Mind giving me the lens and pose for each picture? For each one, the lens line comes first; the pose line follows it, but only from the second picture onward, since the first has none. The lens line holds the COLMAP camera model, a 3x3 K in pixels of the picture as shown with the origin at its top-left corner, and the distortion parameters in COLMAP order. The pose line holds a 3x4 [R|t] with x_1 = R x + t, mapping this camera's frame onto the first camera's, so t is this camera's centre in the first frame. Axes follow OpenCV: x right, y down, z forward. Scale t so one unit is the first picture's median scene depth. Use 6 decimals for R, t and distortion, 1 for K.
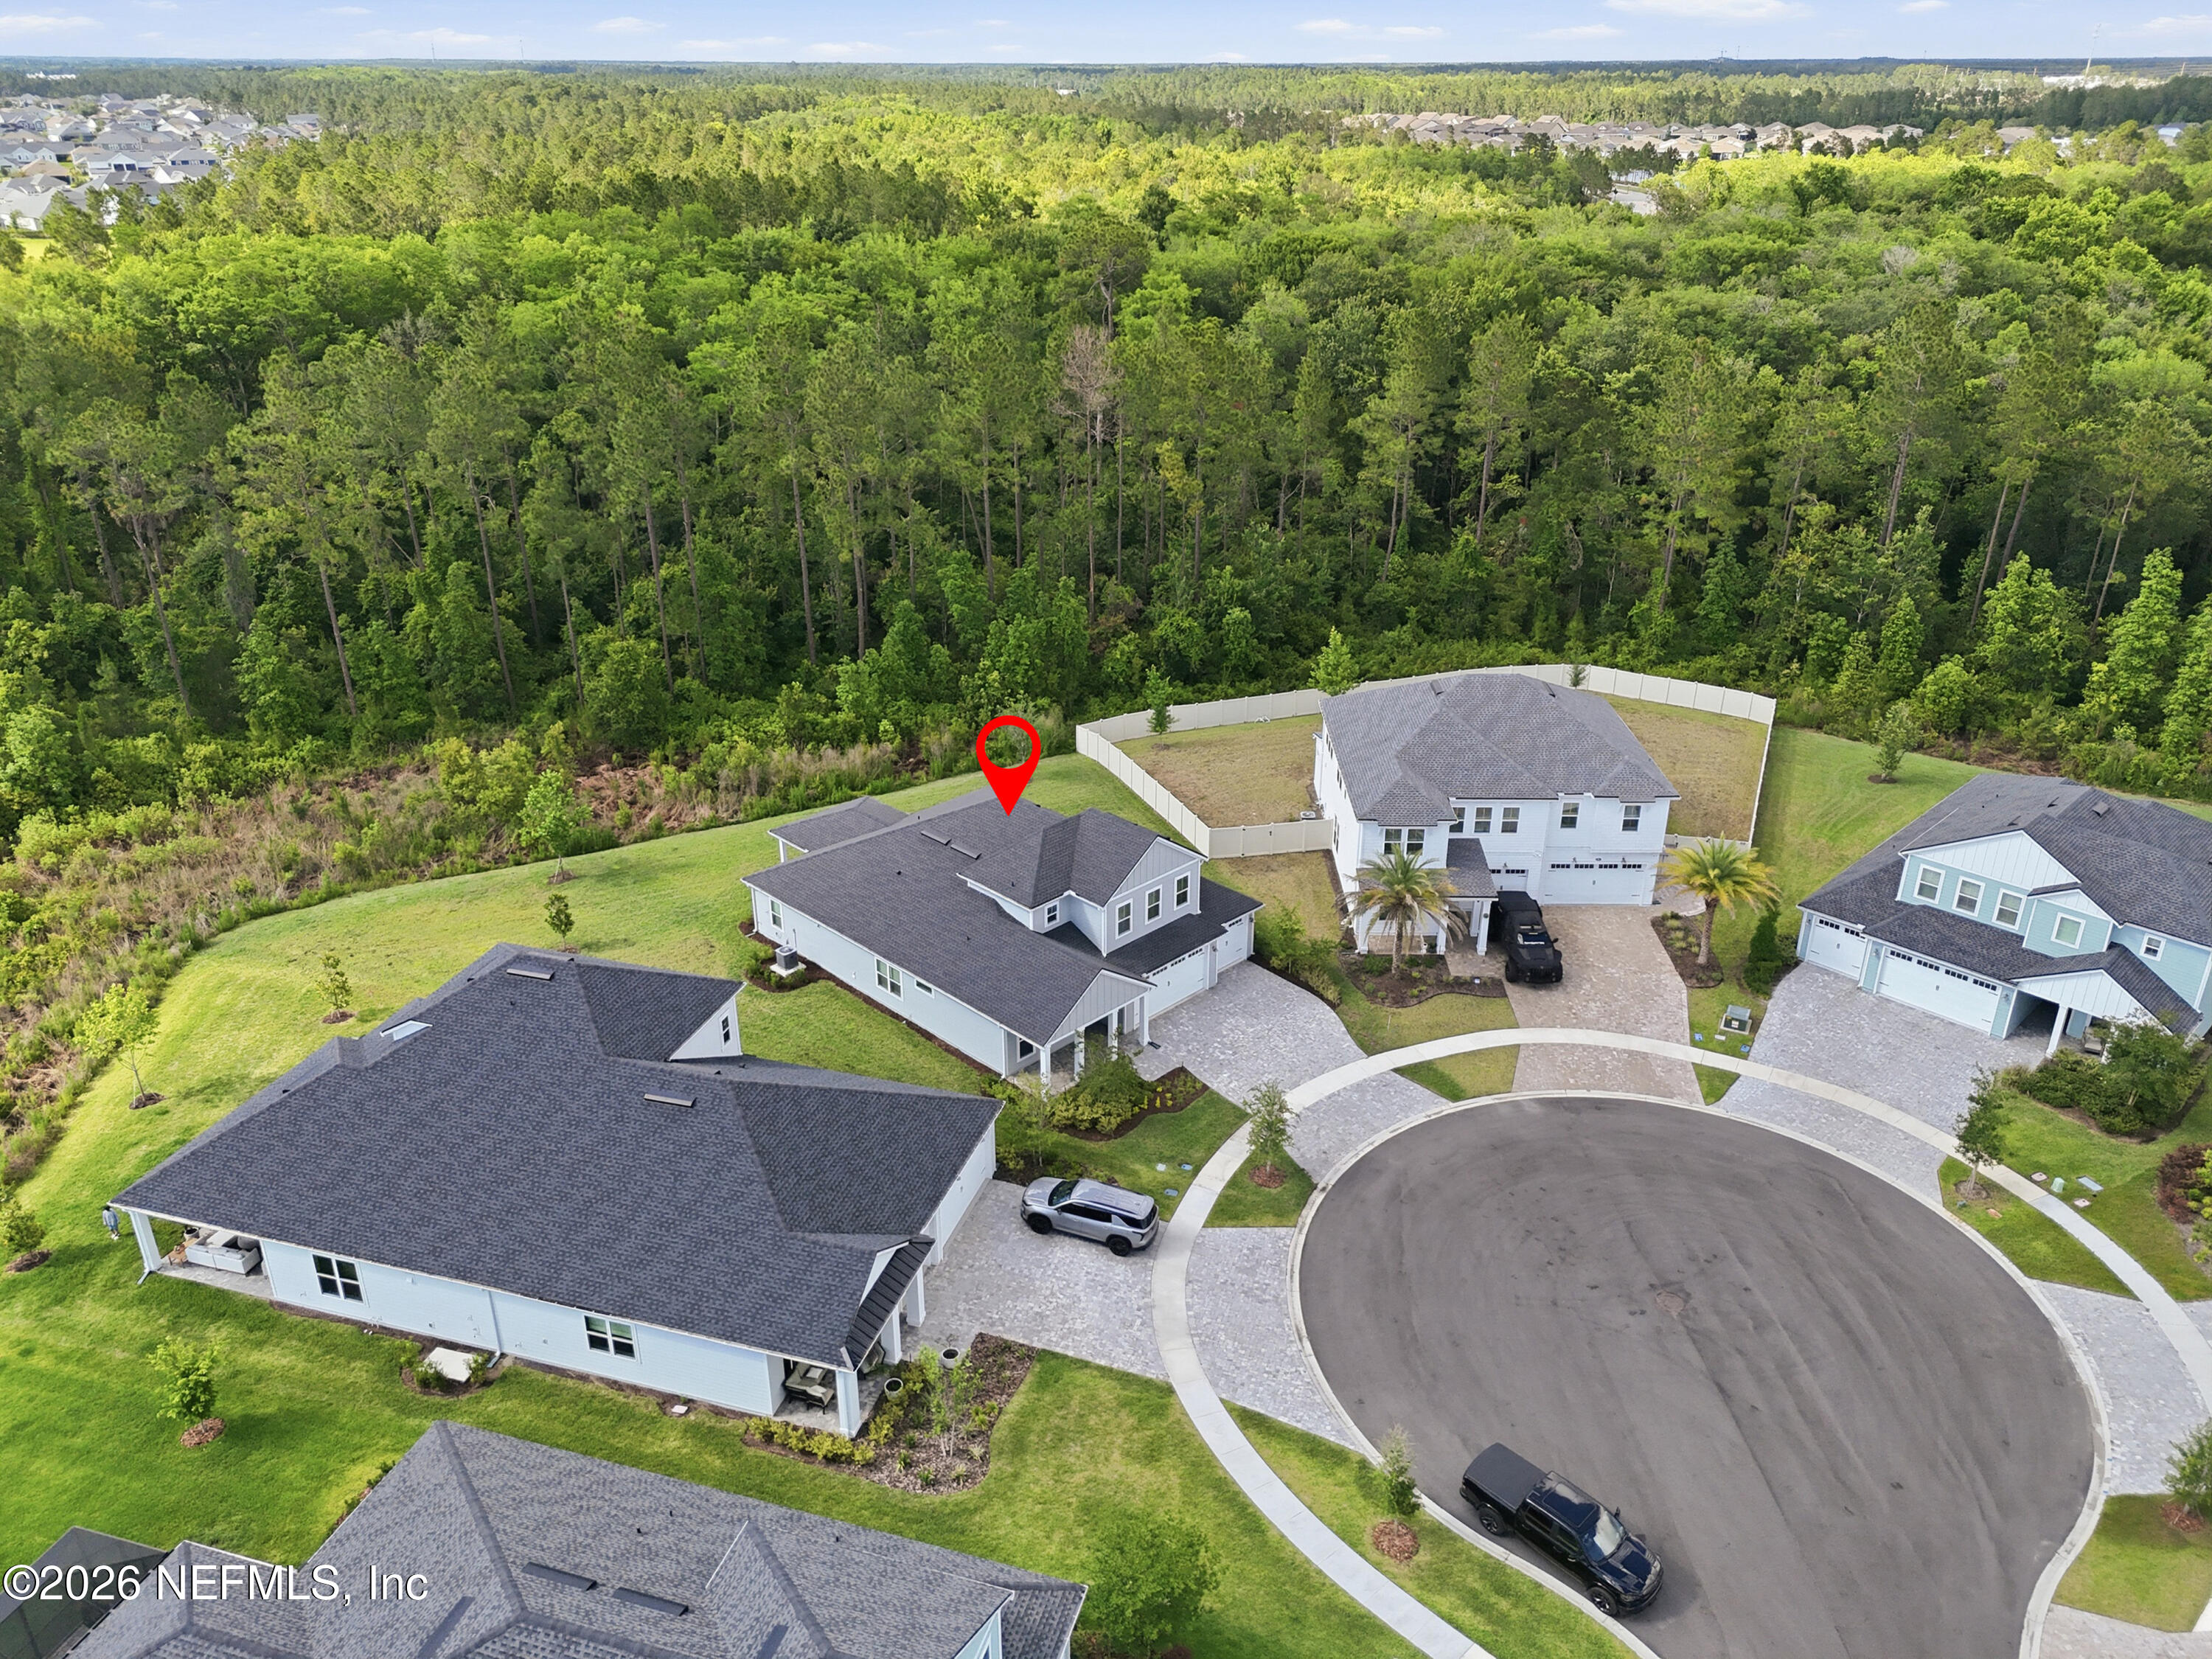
lens RADIAL K [[1677.4, 0, 1123.6], [0, 1677.4, 765.6], [0, 0, 1]] dist [0.083446, -0.071996]
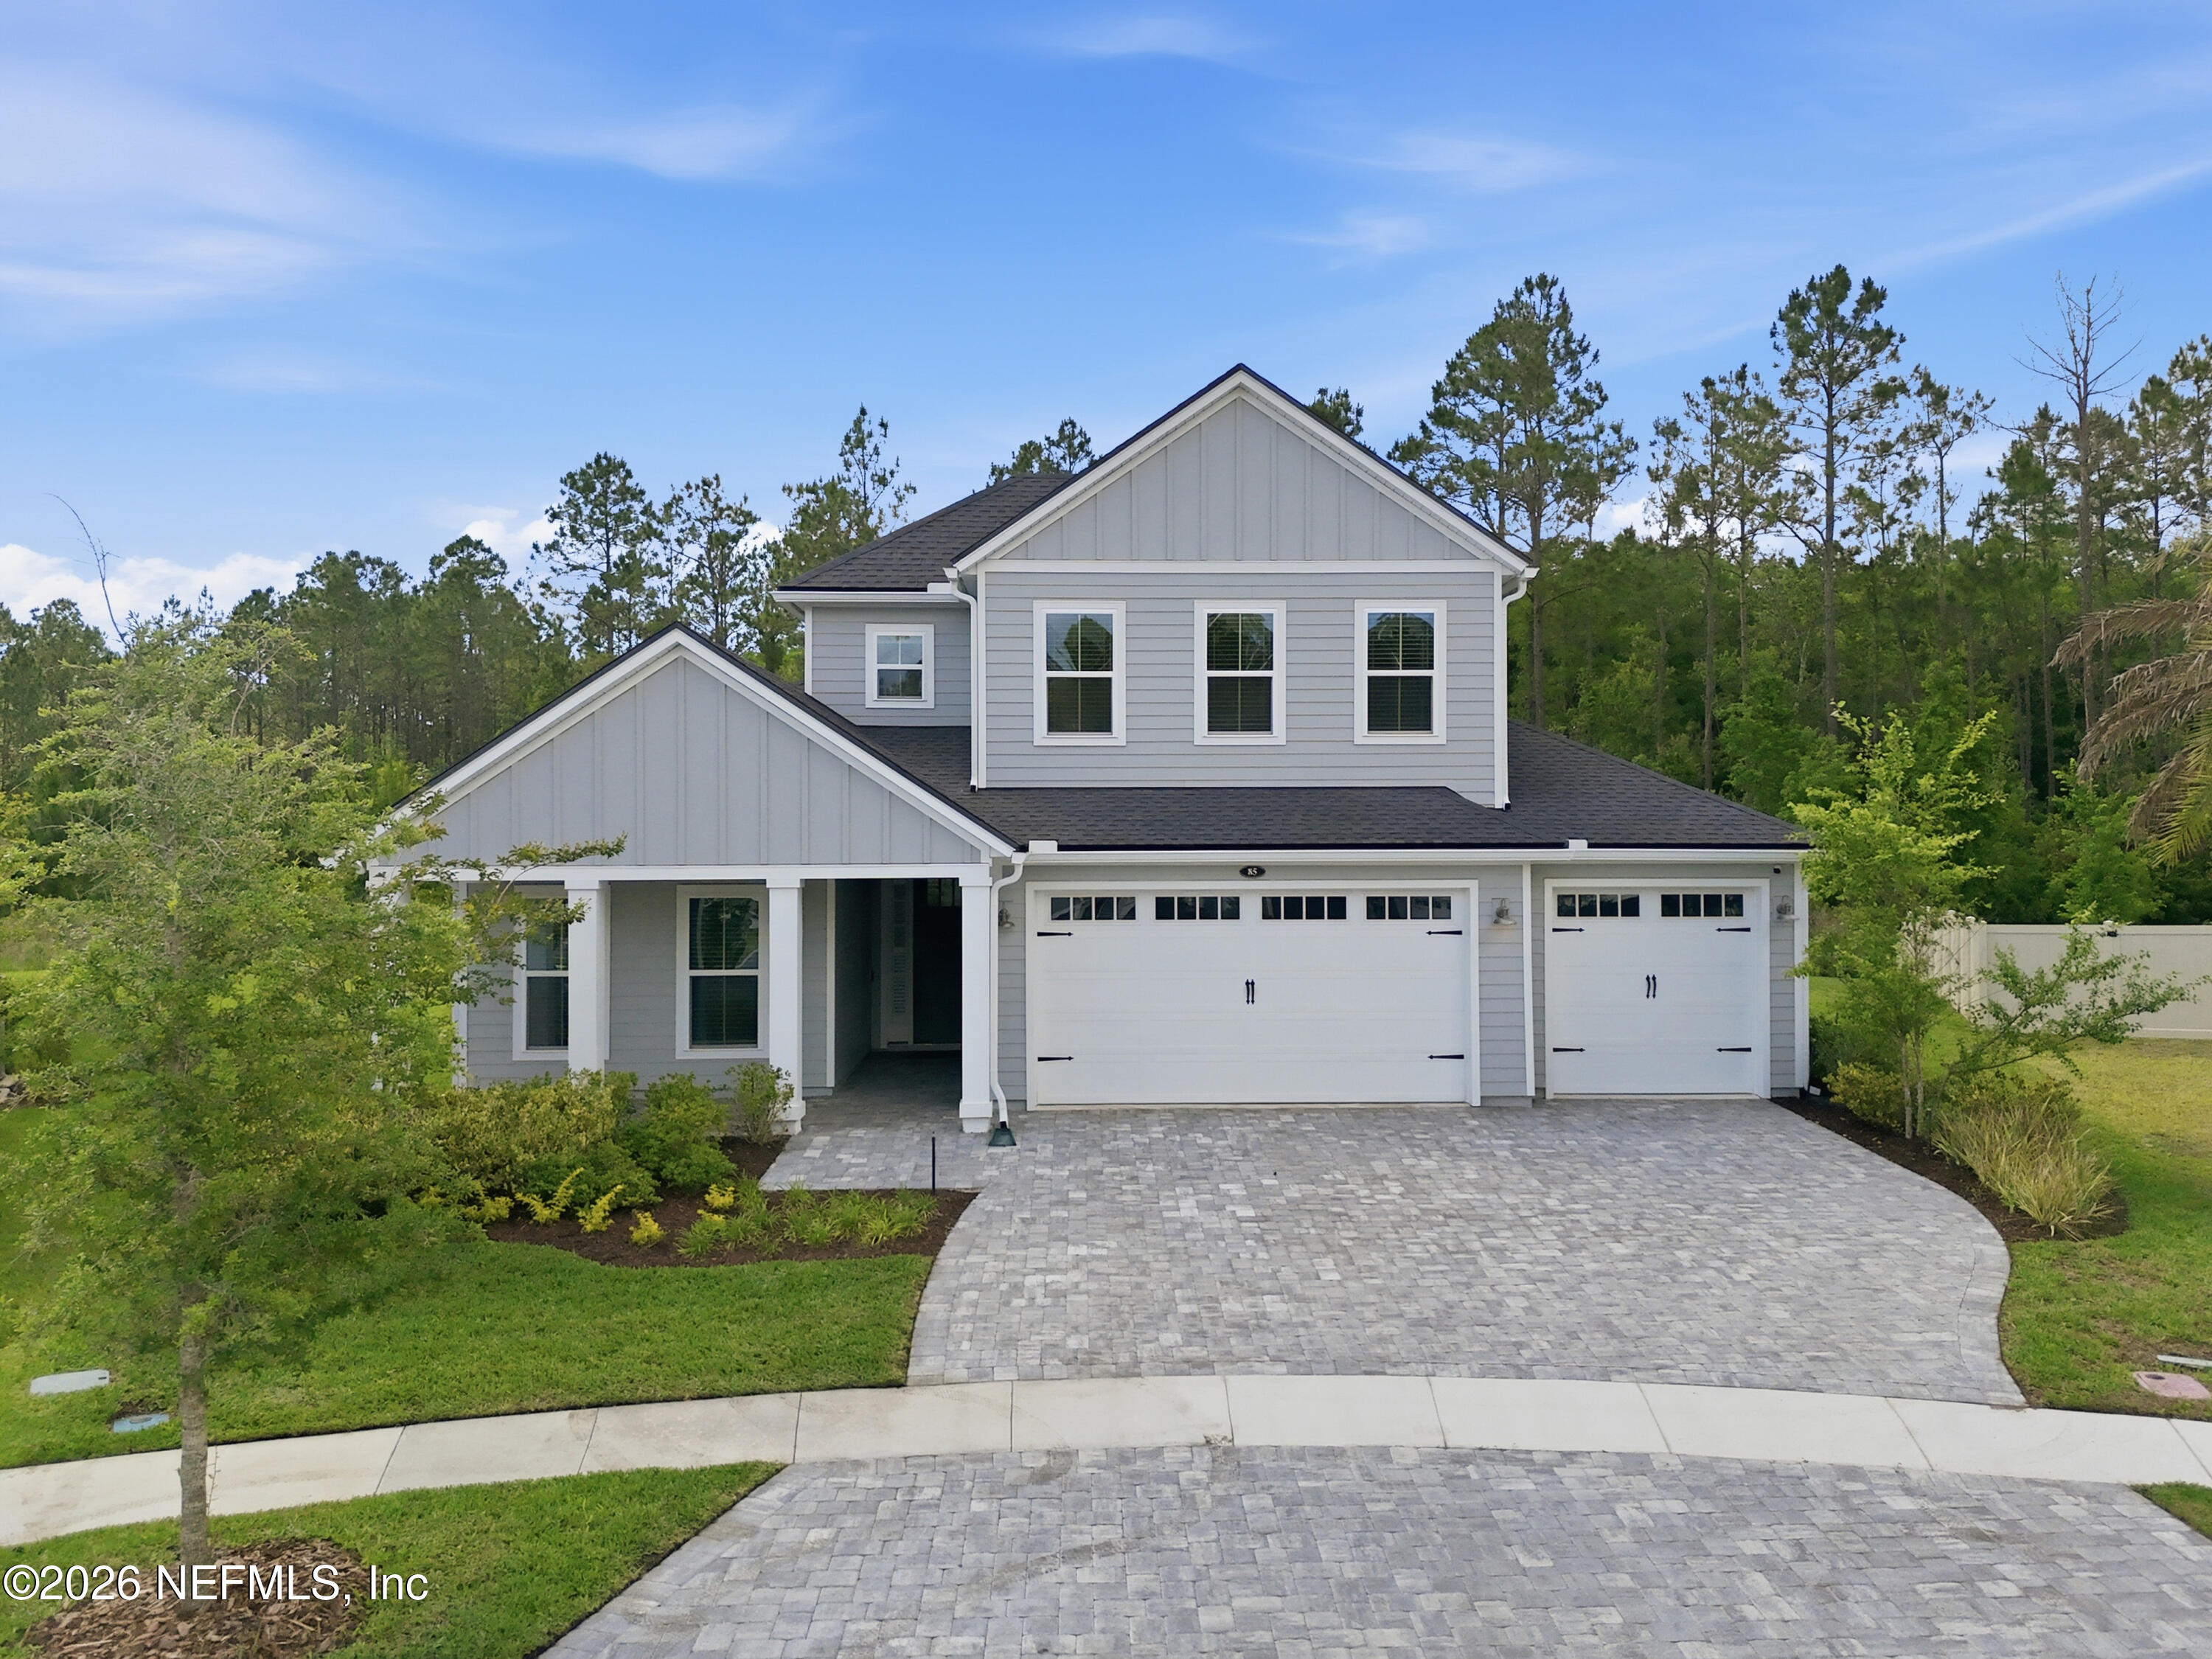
lens RADIAL K [[1688.4, 0, 1140.2], [0, 1688.4, 791.4], [0, 0, 1]] dist [0.037175, -0.002566]
pose [[0.728363, -0.030080, -0.684530, 0.176053], [-0.263346, 0.910012, -0.320198, 0.177790], [0.632563, 0.413489, 0.654898, 0.778297]]
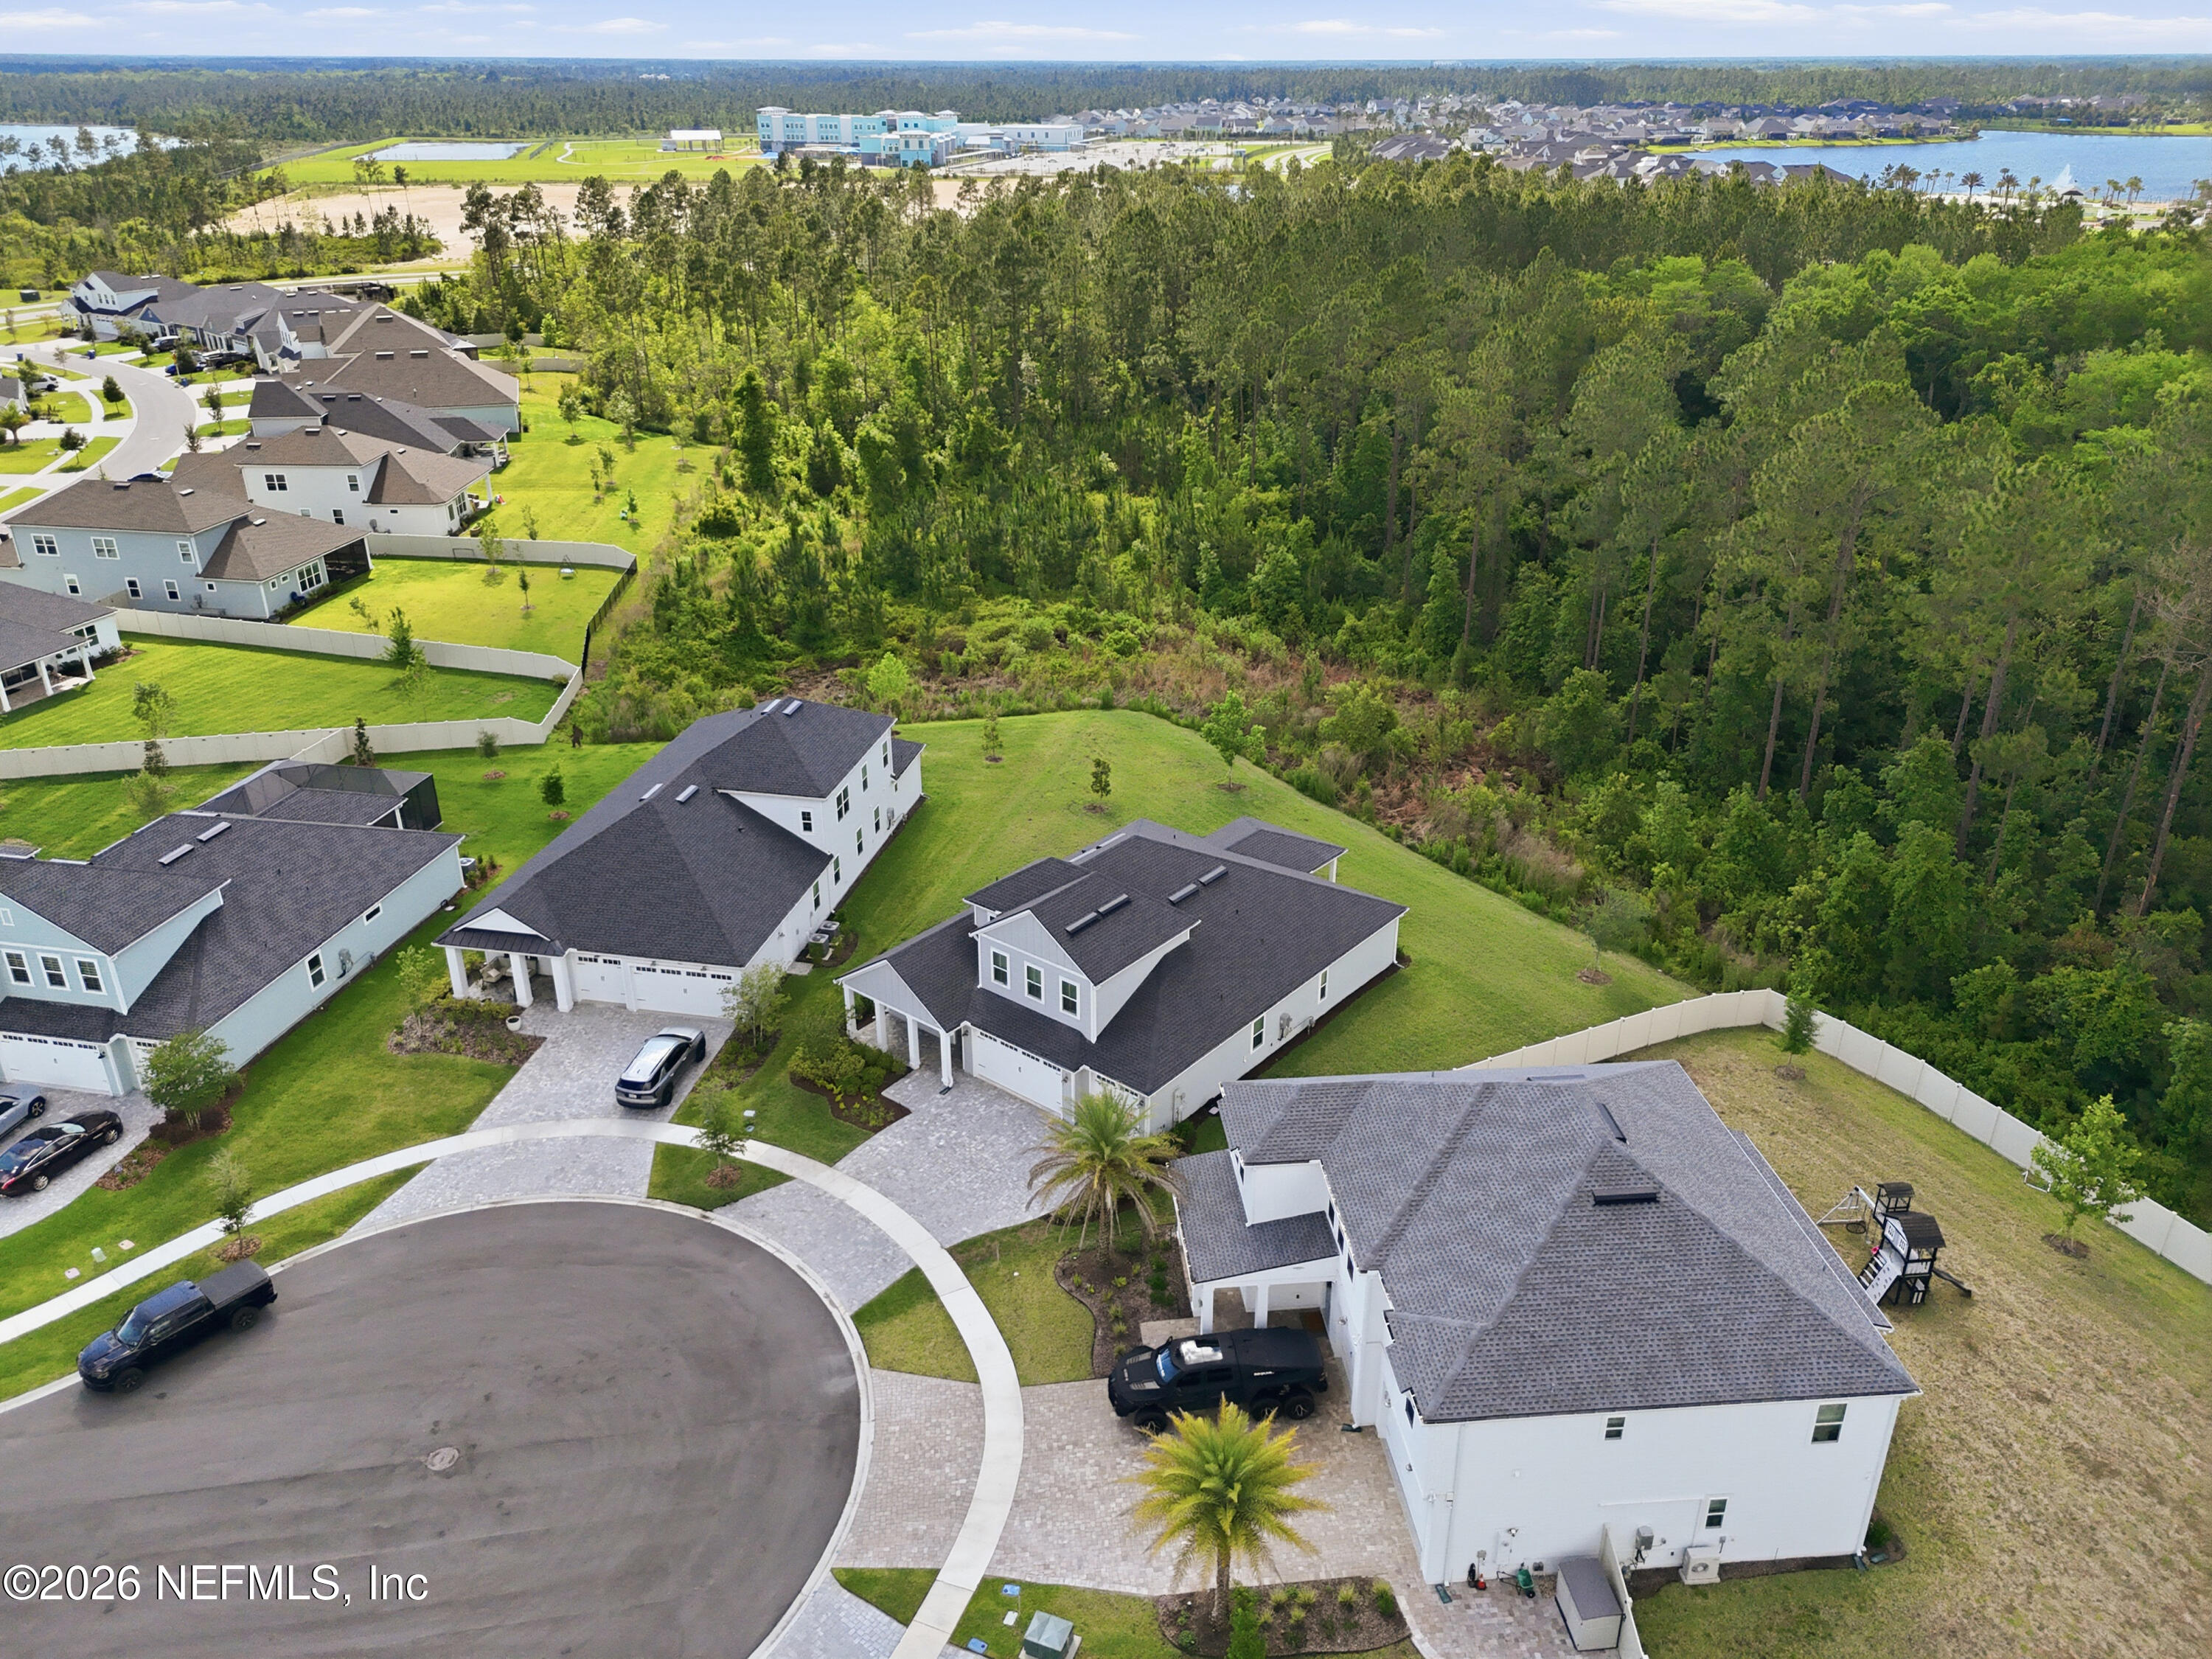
lens RADIAL K [[1638.2, 0, 1106.0], [0, 1638.2, 829.5], [0, 0, 1]] dist [0.067930, -0.070613]
pose [[0.090142, 0.421475, -0.902349, 0.744103], [-0.385234, 0.850267, 0.358665, -0.304140], [0.918406, 0.315285, 0.239011, 0.752180]]
